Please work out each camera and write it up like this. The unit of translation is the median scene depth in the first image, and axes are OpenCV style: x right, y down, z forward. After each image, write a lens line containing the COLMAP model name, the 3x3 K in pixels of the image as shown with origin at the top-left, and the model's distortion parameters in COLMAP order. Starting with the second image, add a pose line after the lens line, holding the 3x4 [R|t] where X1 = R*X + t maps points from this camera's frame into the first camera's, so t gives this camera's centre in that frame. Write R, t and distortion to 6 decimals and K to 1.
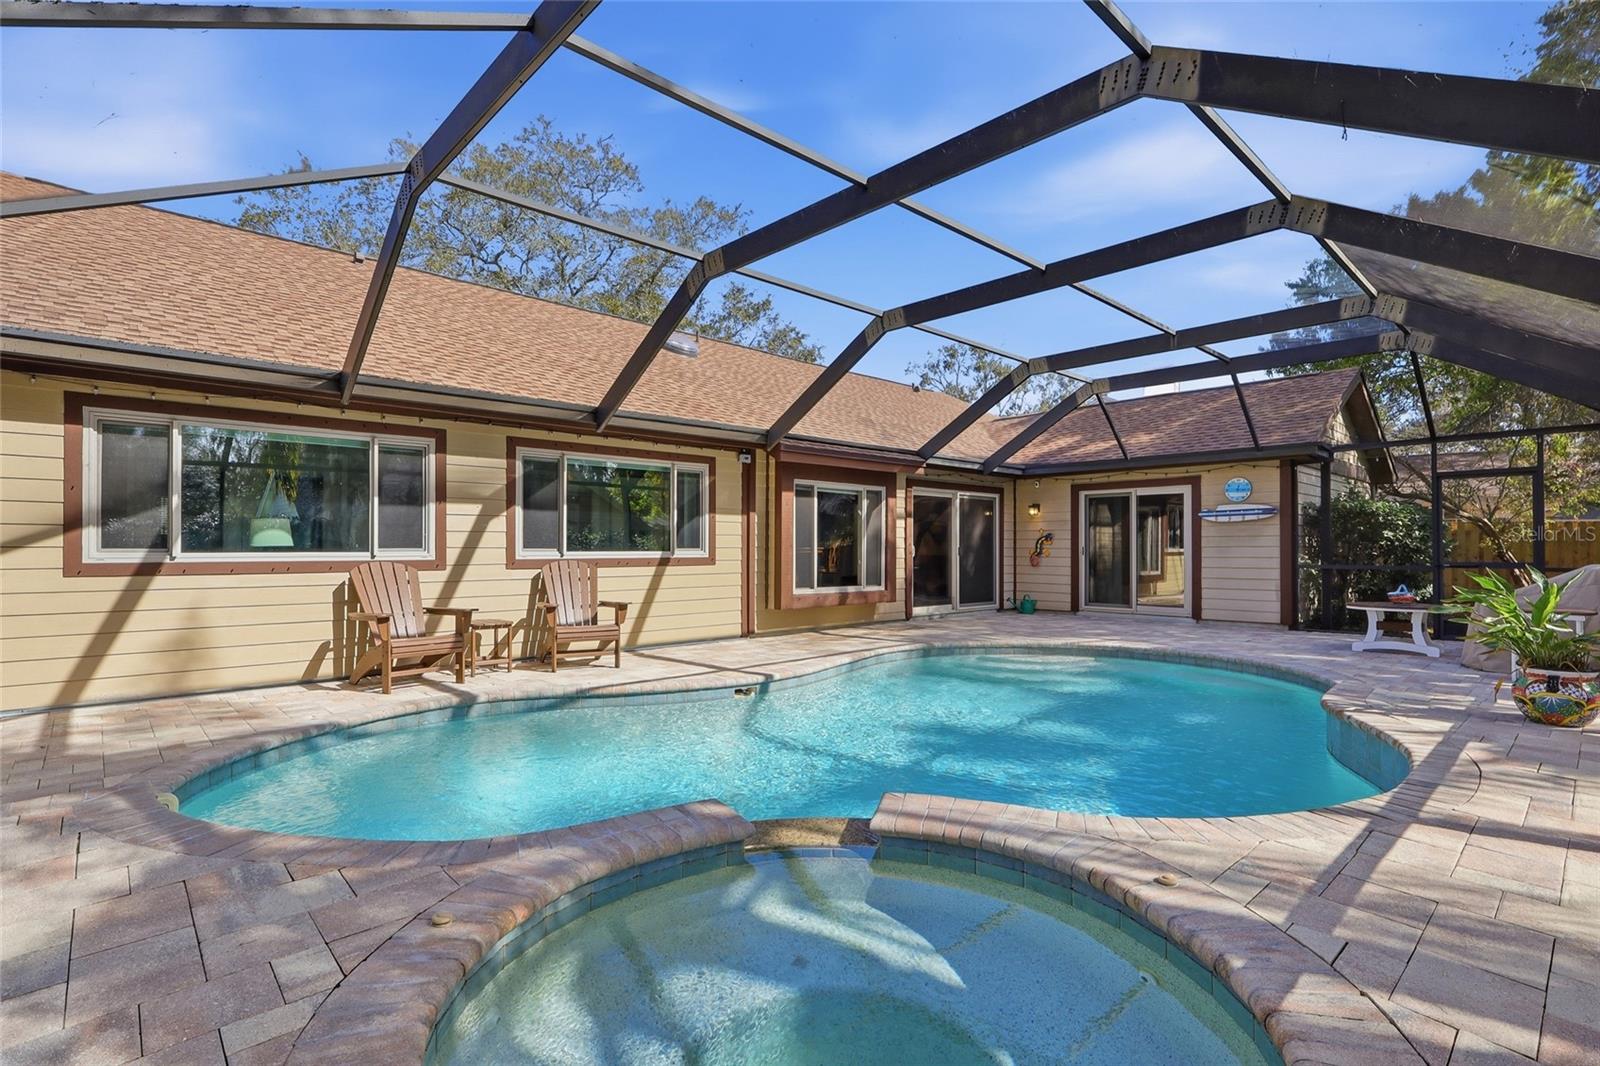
lens RADIAL K [[747.6, 0, 802.9], [0, 747.6, 544.9], [0, 0, 1]] dist [-0.000769, -0.001550]
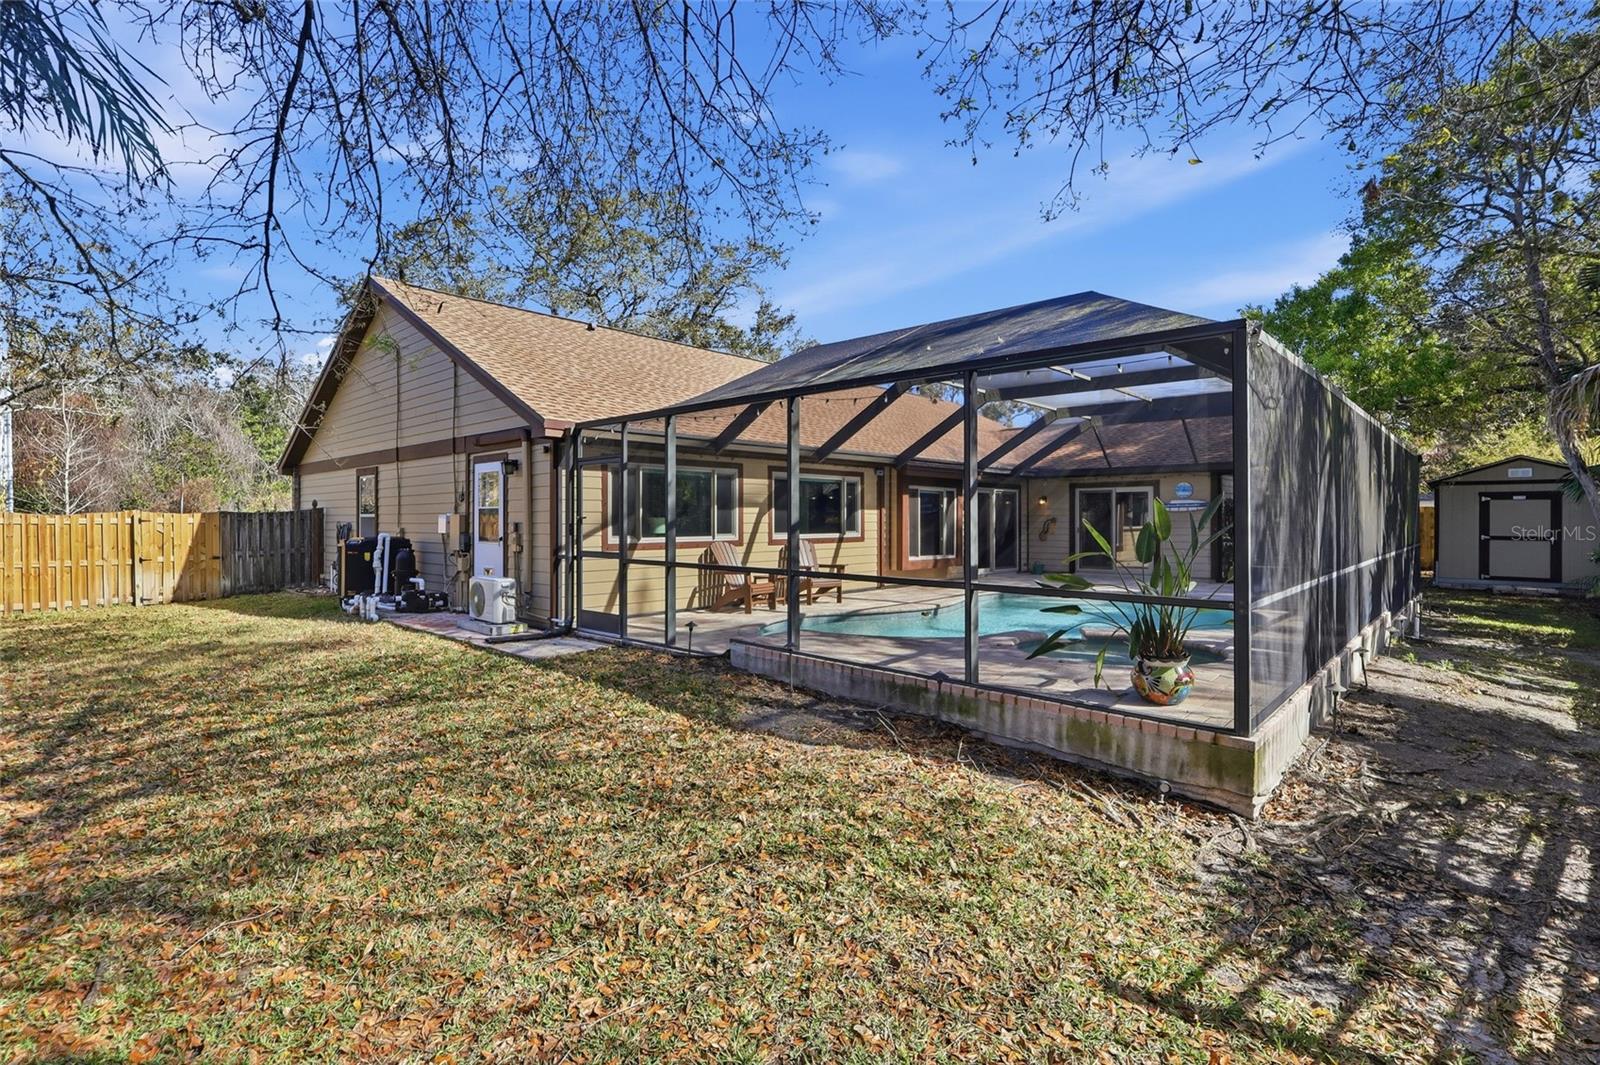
lens RADIAL K [[747.6, 0, 796.9], [0, 747.6, 526.7], [0, 0, 1]] dist [-0.000769, -0.001550]
pose [[0.997547, -0.003755, 0.069899, -0.341017], [0.002849, 0.999911, 0.013054, -0.023731], [-0.069941, -0.012822, 0.997469, -0.508174]]
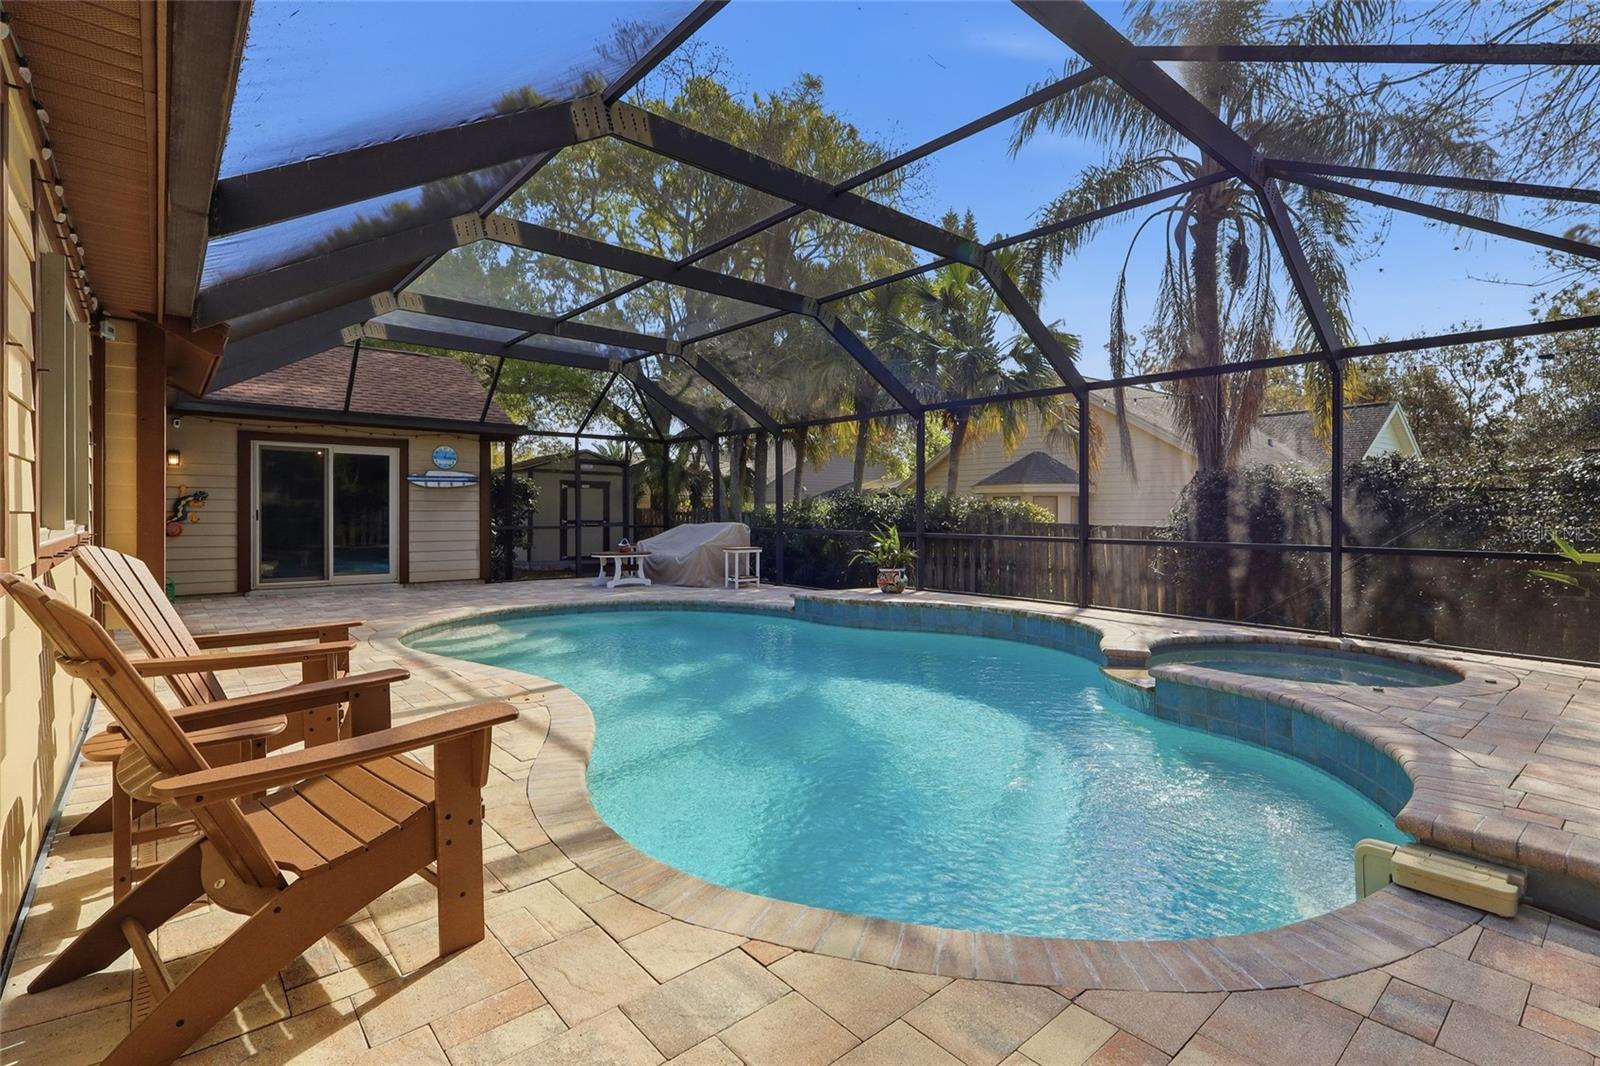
lens RADIAL K [[747.6, 0, 799.6], [0, 747.6, 522.2], [0, 0, 1]] dist [-0.000769, -0.001550]
pose [[0.044899, -0.015189, 0.998876, -0.514631], [-0.011259, 0.999813, 0.015709, -0.004759], [-0.998928, -0.011952, 0.044719, 0.495963]]
